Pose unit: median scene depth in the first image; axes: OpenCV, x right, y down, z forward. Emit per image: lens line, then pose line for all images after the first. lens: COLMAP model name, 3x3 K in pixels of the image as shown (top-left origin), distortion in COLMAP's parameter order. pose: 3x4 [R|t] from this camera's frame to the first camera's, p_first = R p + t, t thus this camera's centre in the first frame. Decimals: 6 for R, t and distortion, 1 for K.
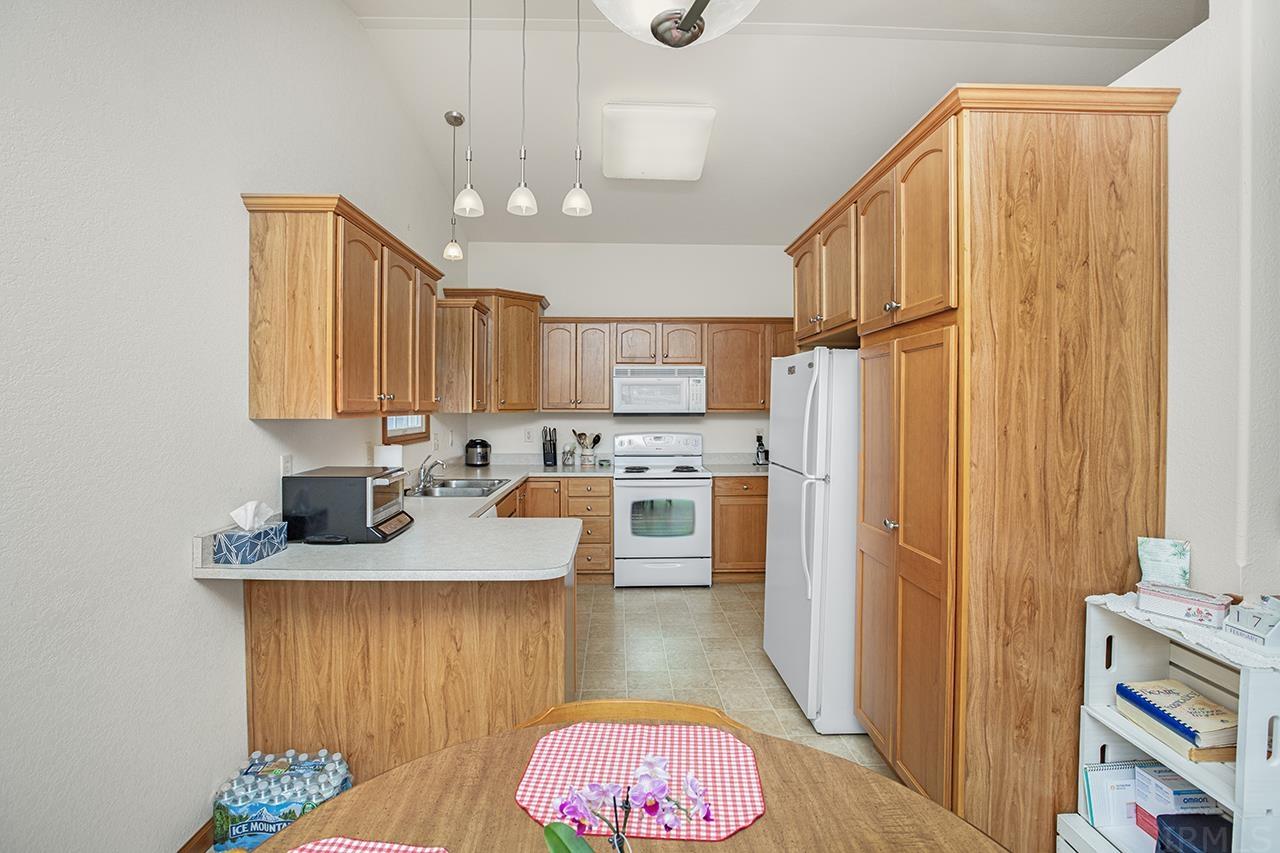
lens RADIAL K [[612.1, 0, 639.7], [0, 612.1, 415.6], [0, 0, 1]] dist [-0.040878, 0.000898]
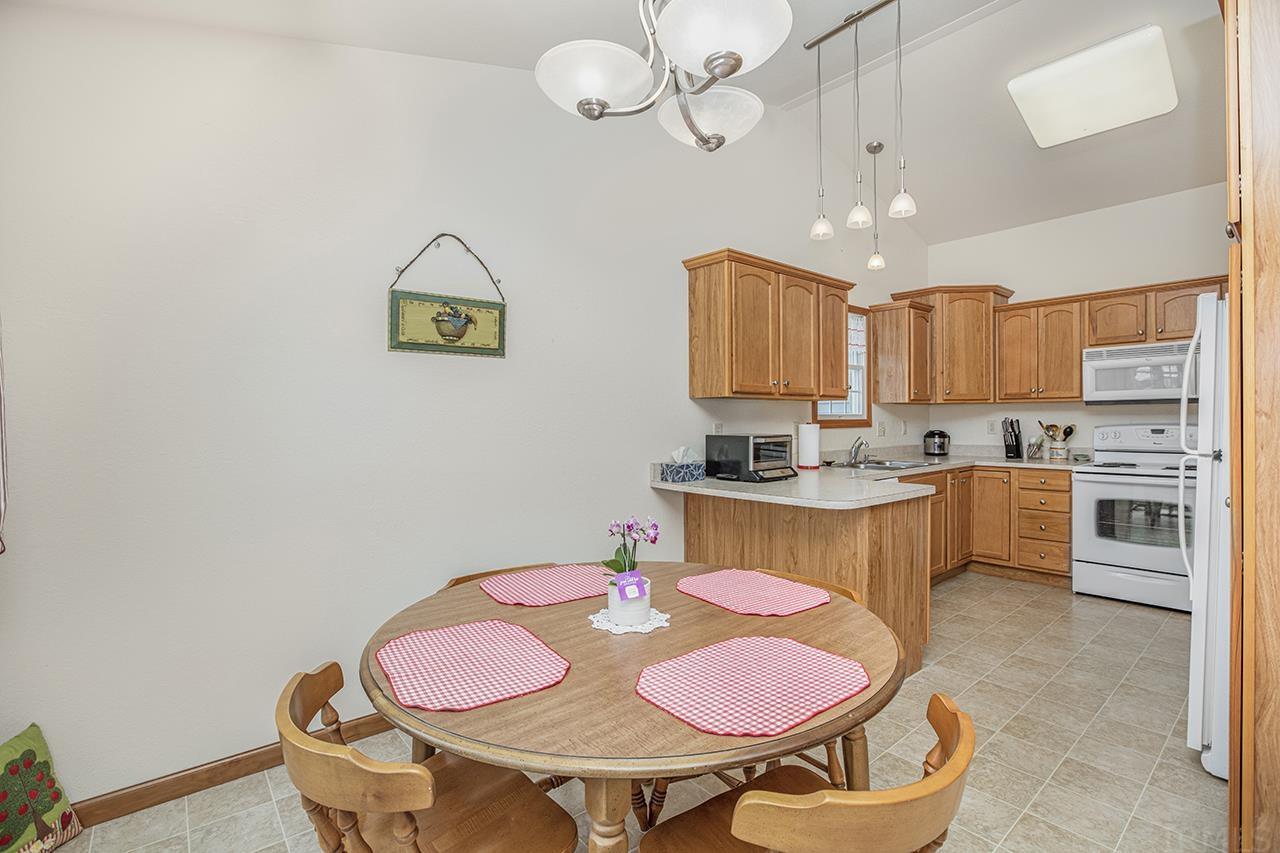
lens RADIAL K [[596.1, 0, 633.1], [0, 596.1, 412.2], [0, 0, 1]] dist [-0.048297, 0.017519]
pose [[0.614805, -0.016087, -0.788515, 0.261403], [-0.004234, 0.999710, -0.023697, 0.041412], [0.788668, 0.017908, 0.614558, -0.050449]]
